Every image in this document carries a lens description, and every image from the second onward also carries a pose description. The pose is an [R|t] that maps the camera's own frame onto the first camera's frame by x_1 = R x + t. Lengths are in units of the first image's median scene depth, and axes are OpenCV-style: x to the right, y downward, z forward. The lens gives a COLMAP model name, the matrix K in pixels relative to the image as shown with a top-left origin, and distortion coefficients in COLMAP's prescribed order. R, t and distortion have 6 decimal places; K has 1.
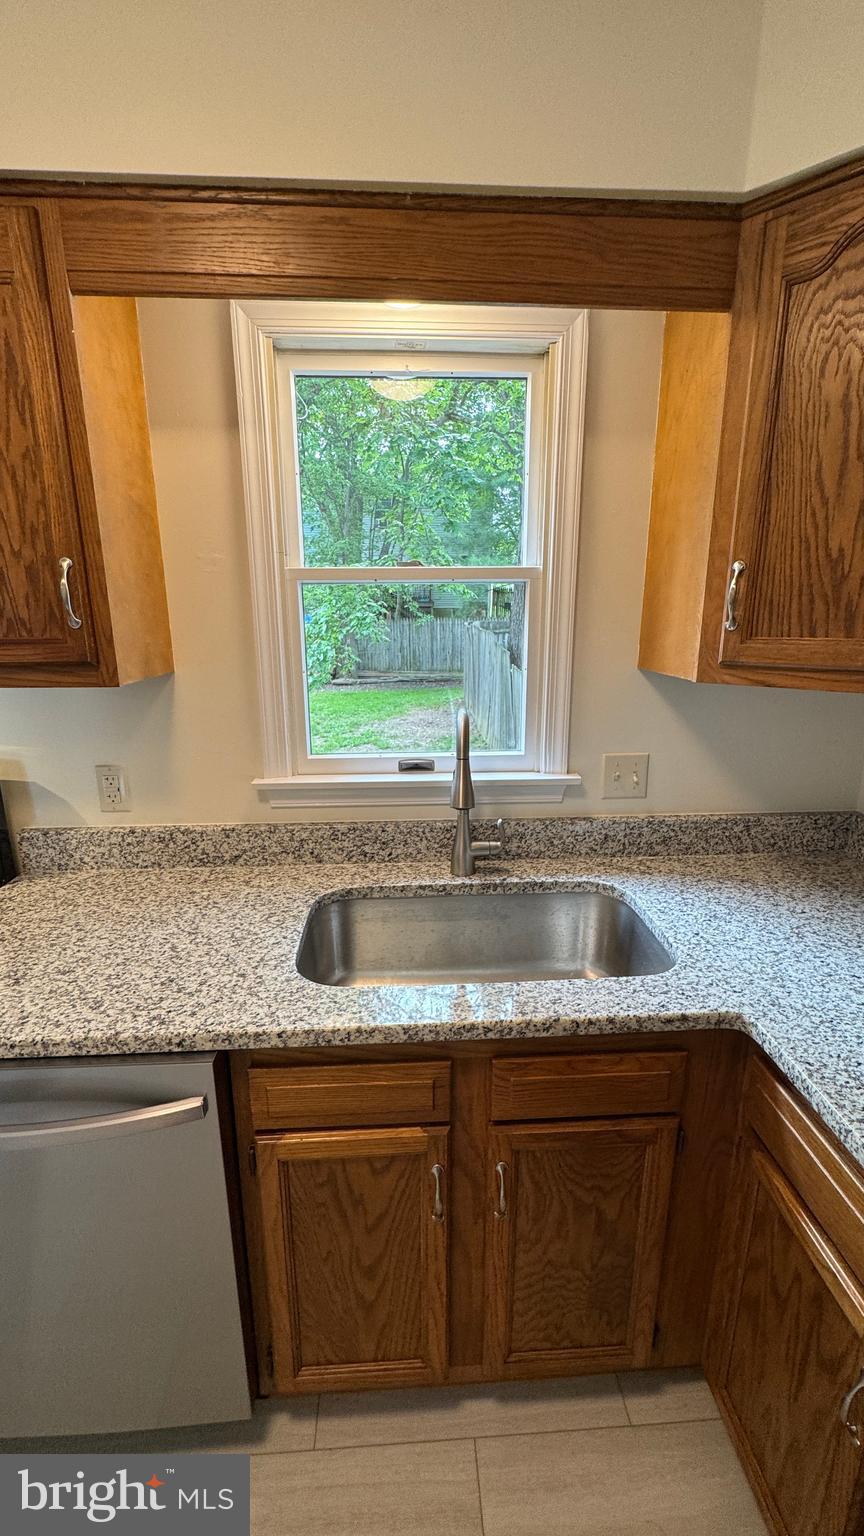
lens RADIAL K [[618.5, 0, 432.4], [0, 618.5, 765.7], [0, 0, 1]] dist [-0.005917, 0.001060]
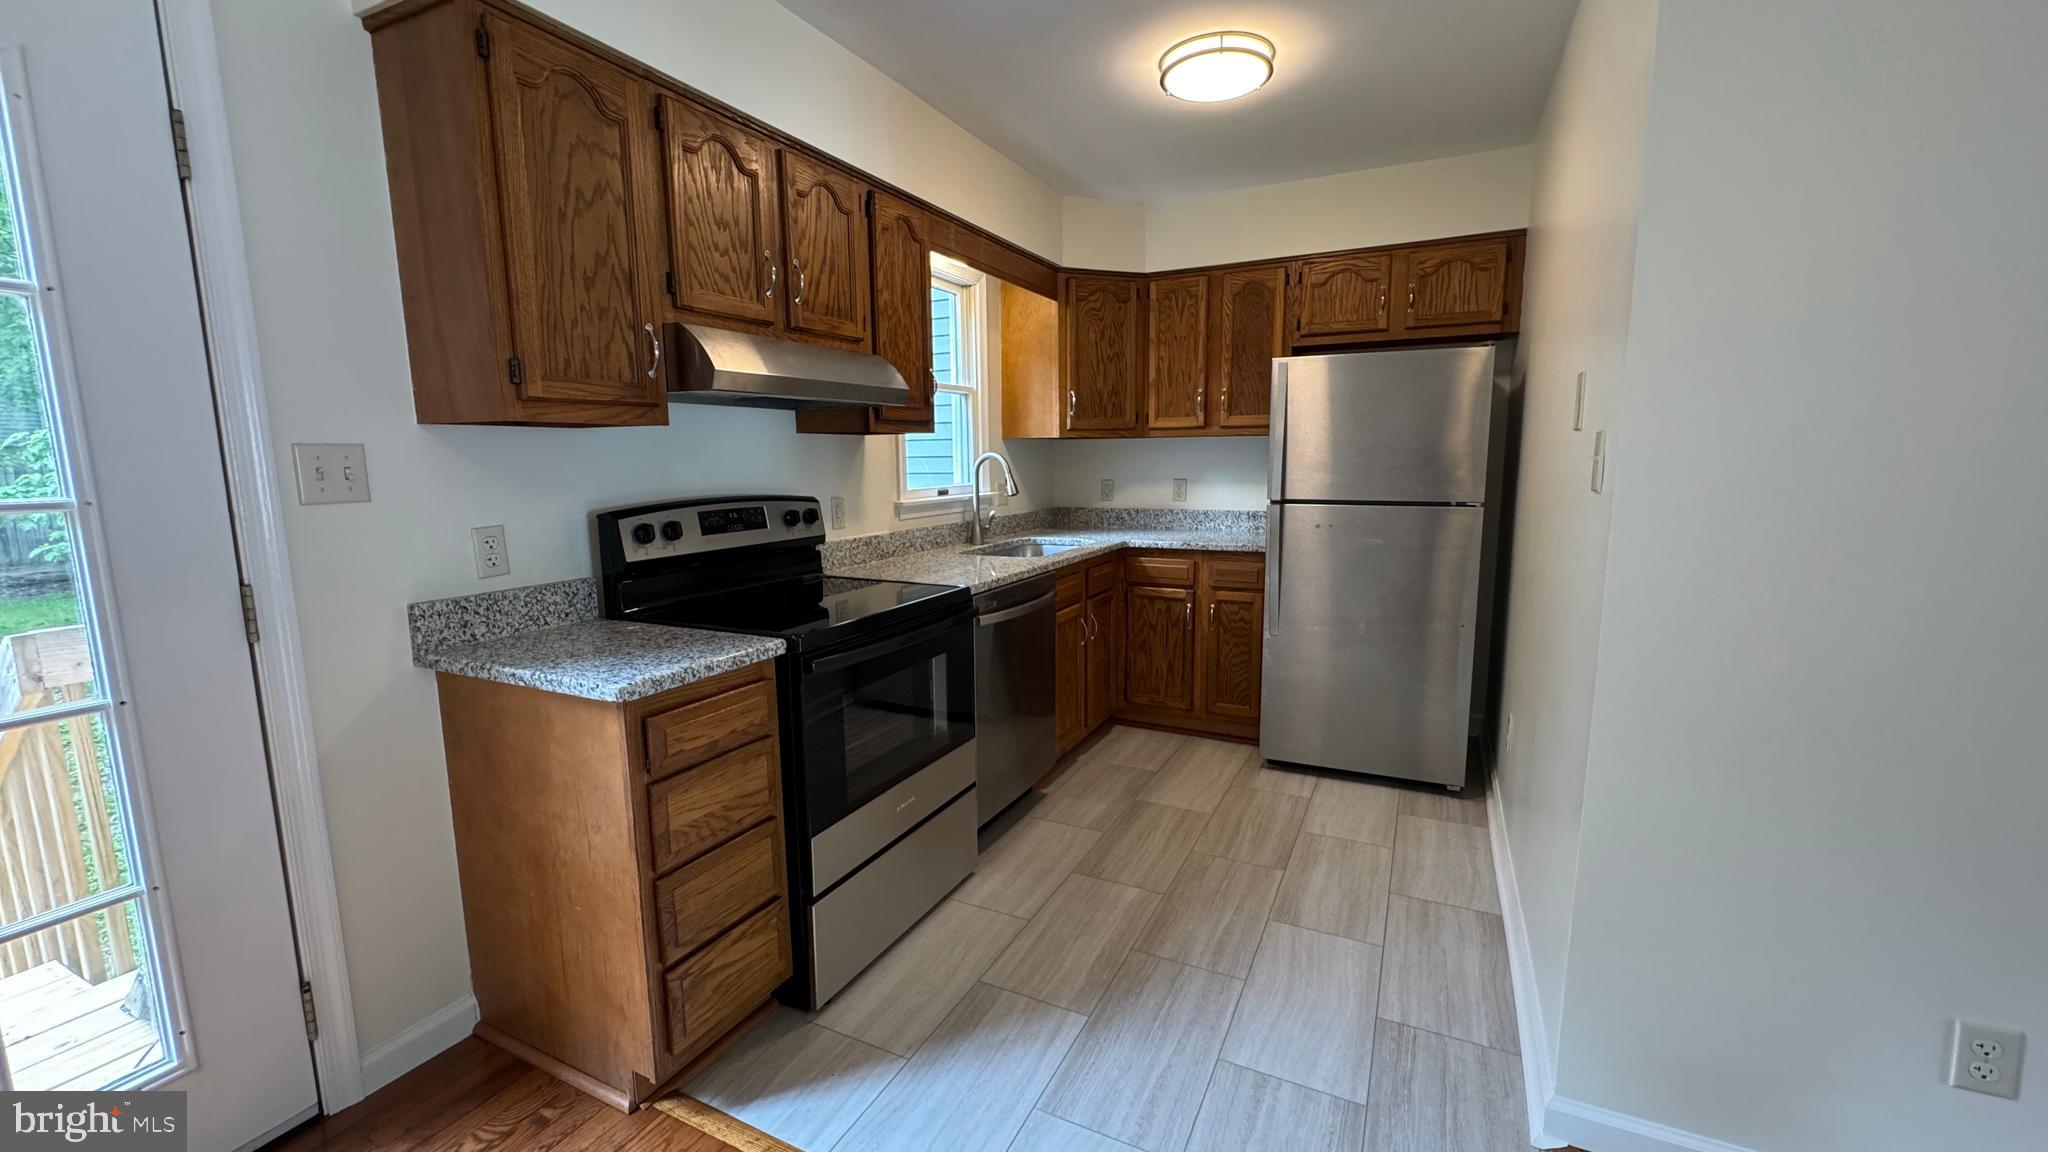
lens RADIAL K [[824.7, 0, 1027.4], [0, 824.7, 575.8], [0, 0, 1]] dist [-0.005917, 0.001060]
pose [[0.491080, -0.130286, 0.861317, -2.768968], [0.218648, 0.975535, 0.022901, 0.327001], [-0.843228, 0.177079, 0.507552, -0.508864]]
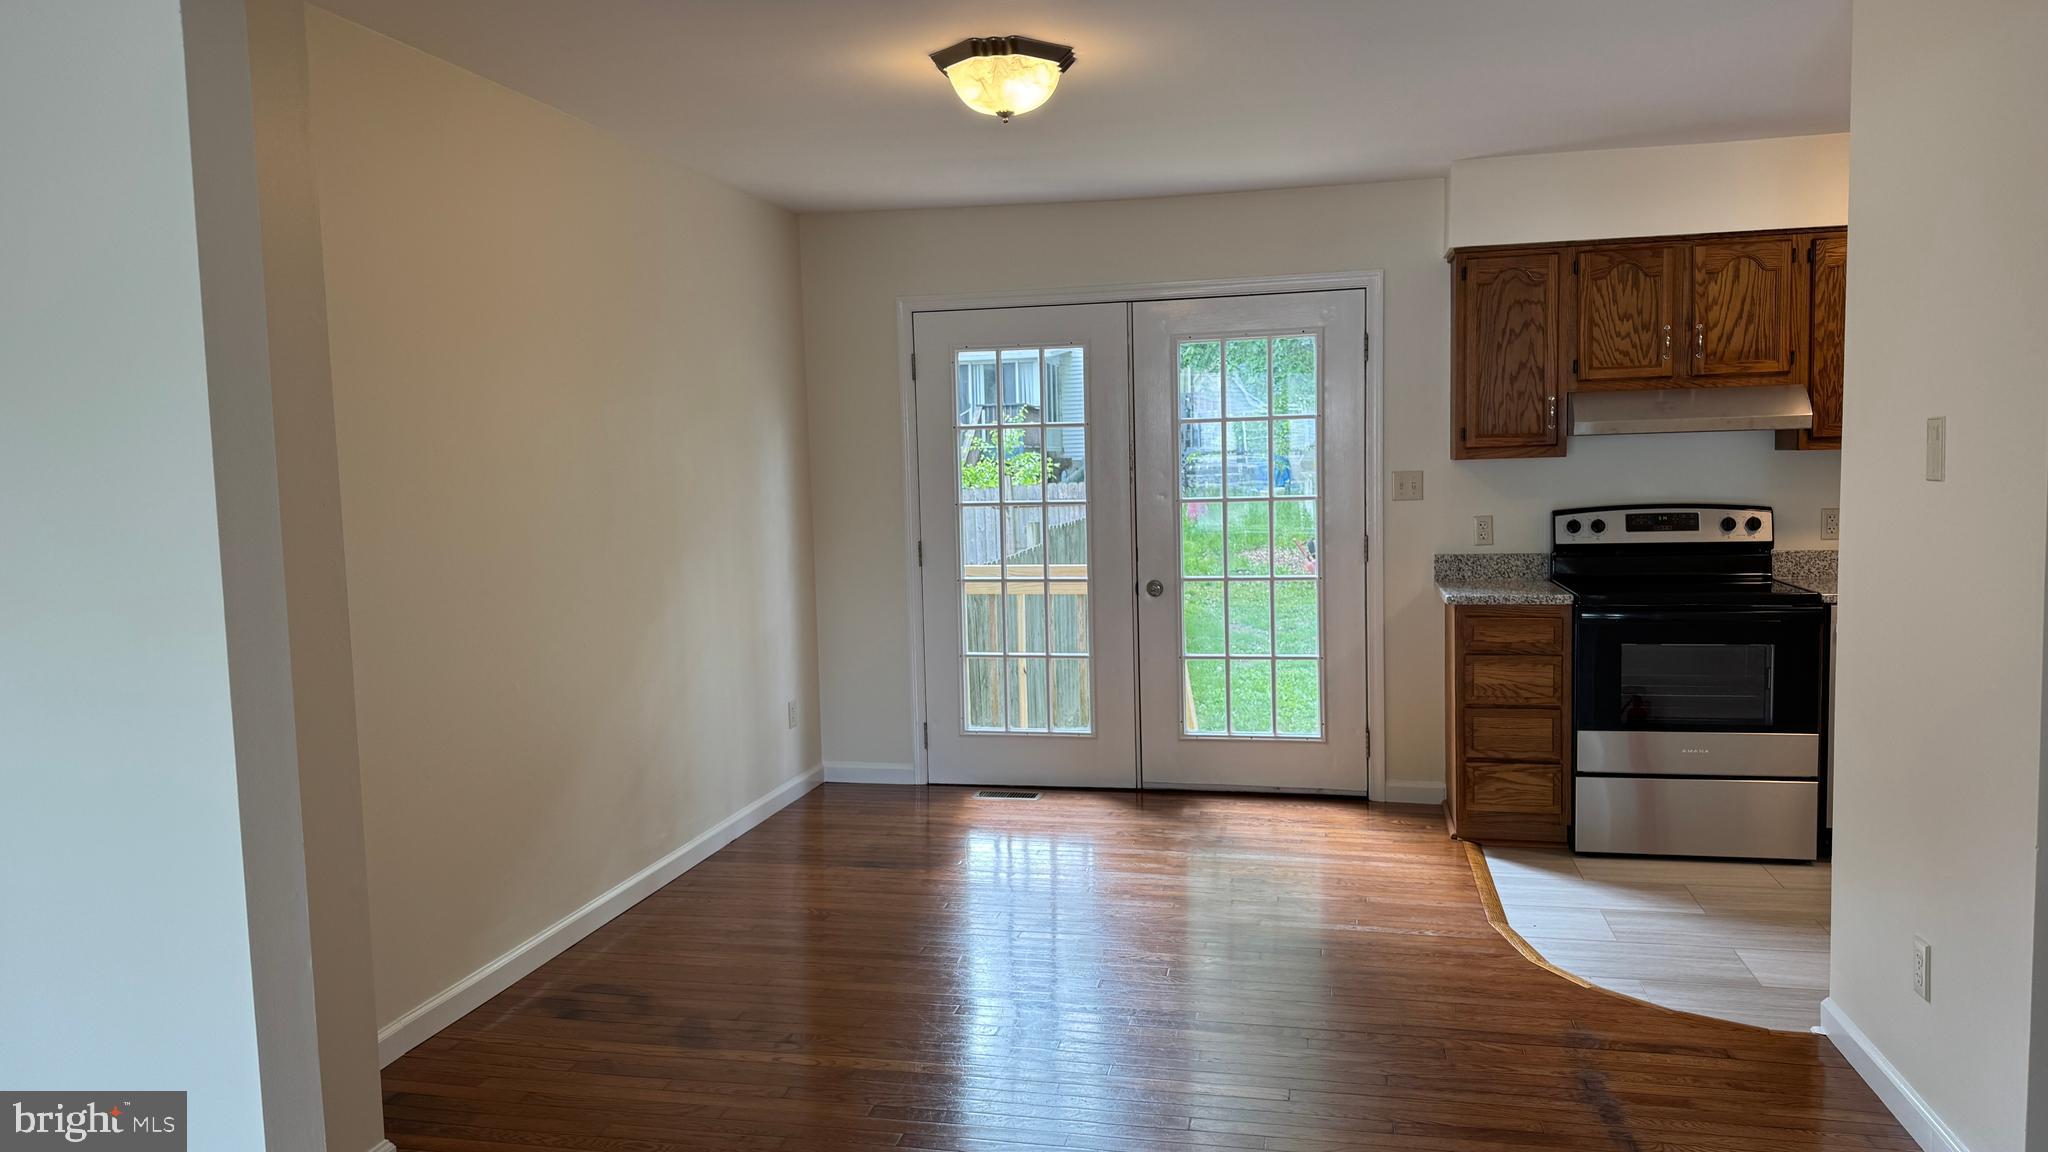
lens RADIAL K [[1460.4, 0, 1025.1], [0, 1460.4, 589.0], [0, 0, 1]] dist [0.052060, -0.054537]
pose [[0.966045, -0.001726, -0.258368, -2.062023], [-0.036993, 0.988751, -0.144923, 1.106171], [0.255711, 0.149559, 0.955114, -4.136680]]
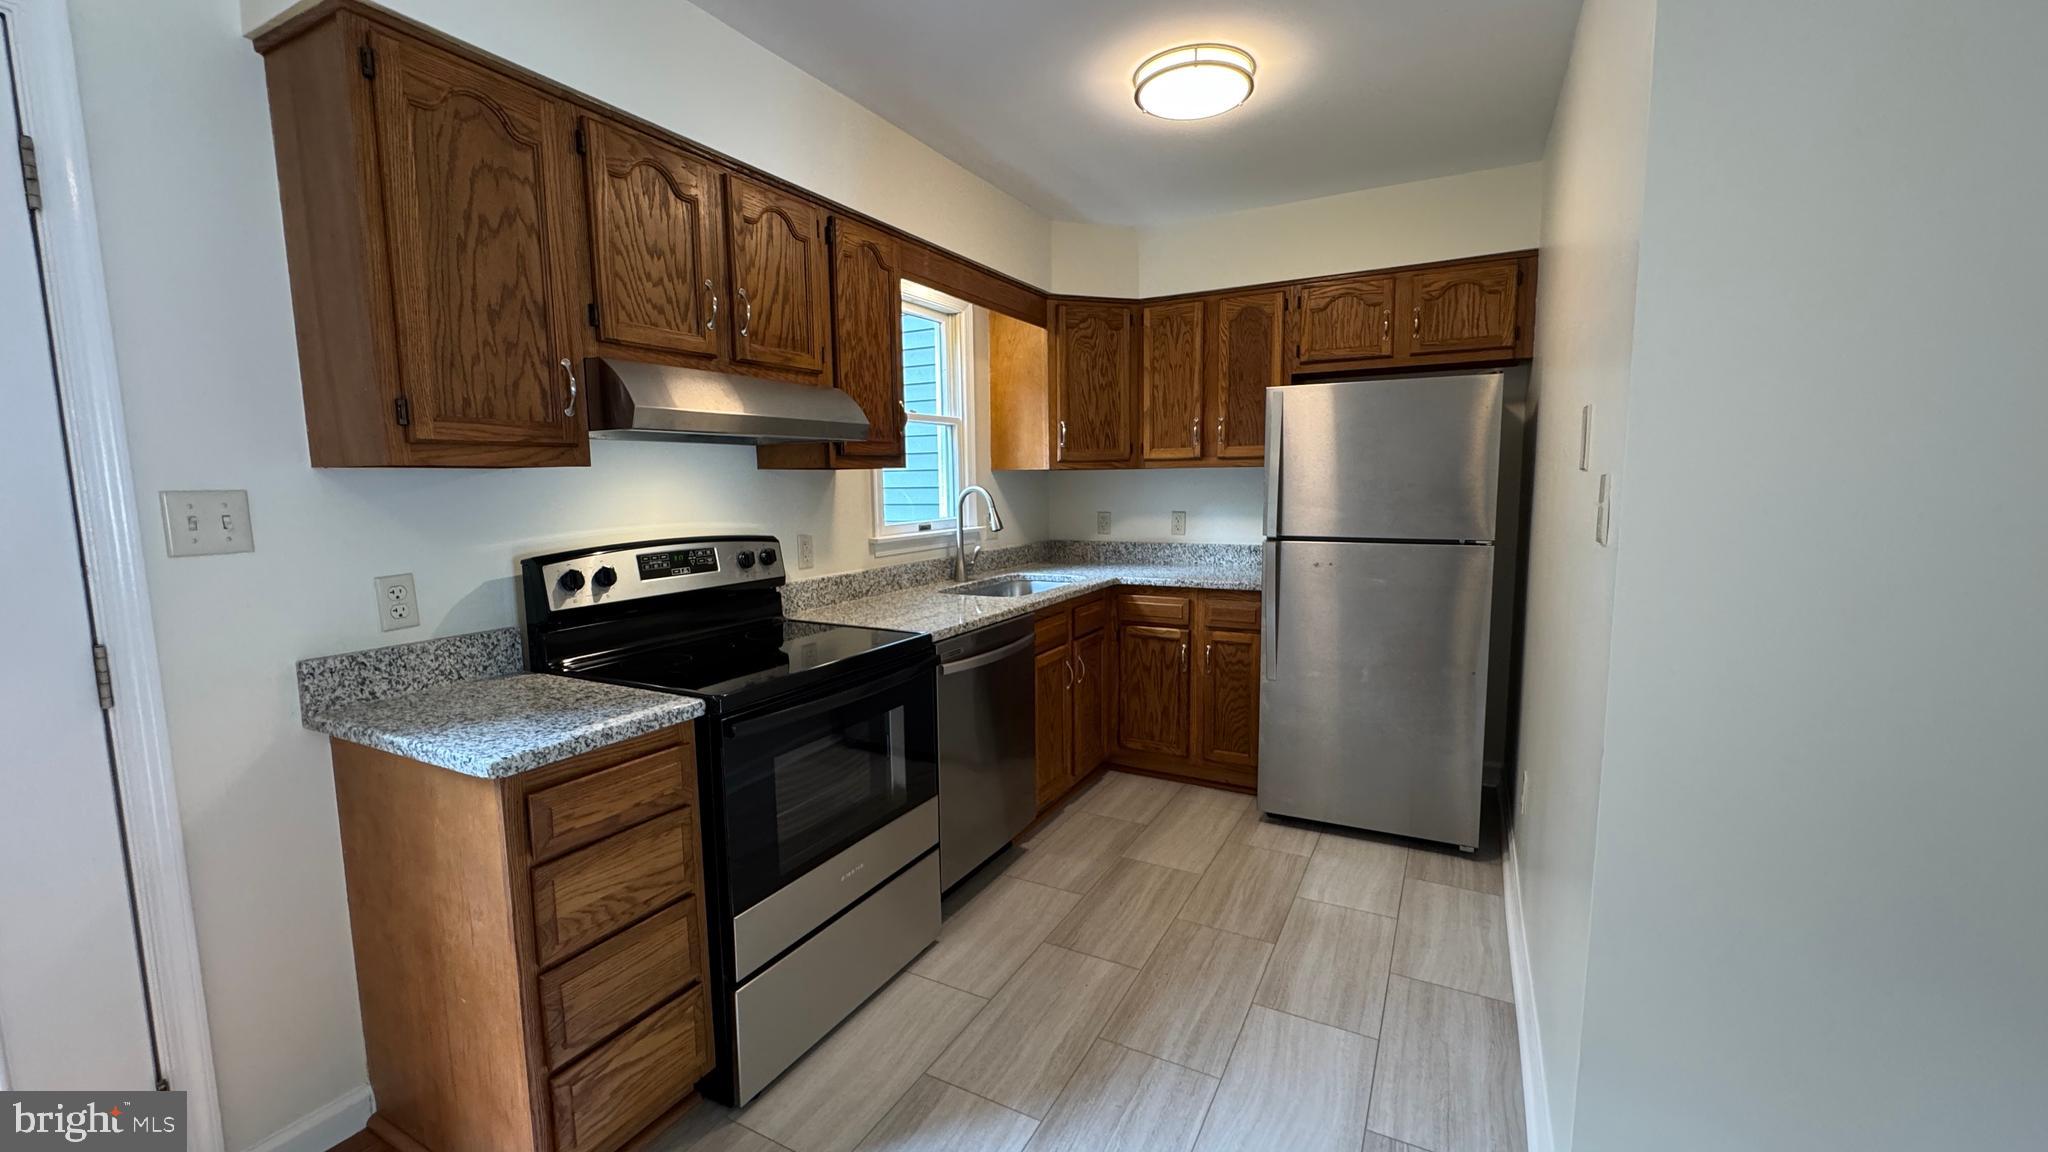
lens RADIAL K [[824.7, 0, 1027.2], [0, 824.7, 575.4], [0, 0, 1]] dist [-0.005917, 0.001060]
pose [[0.518297, -0.104334, 0.848812, -2.550494], [0.217125, 0.976062, -0.012605, 0.307790], [-0.827179, 0.190832, 0.528544, -0.571964]]
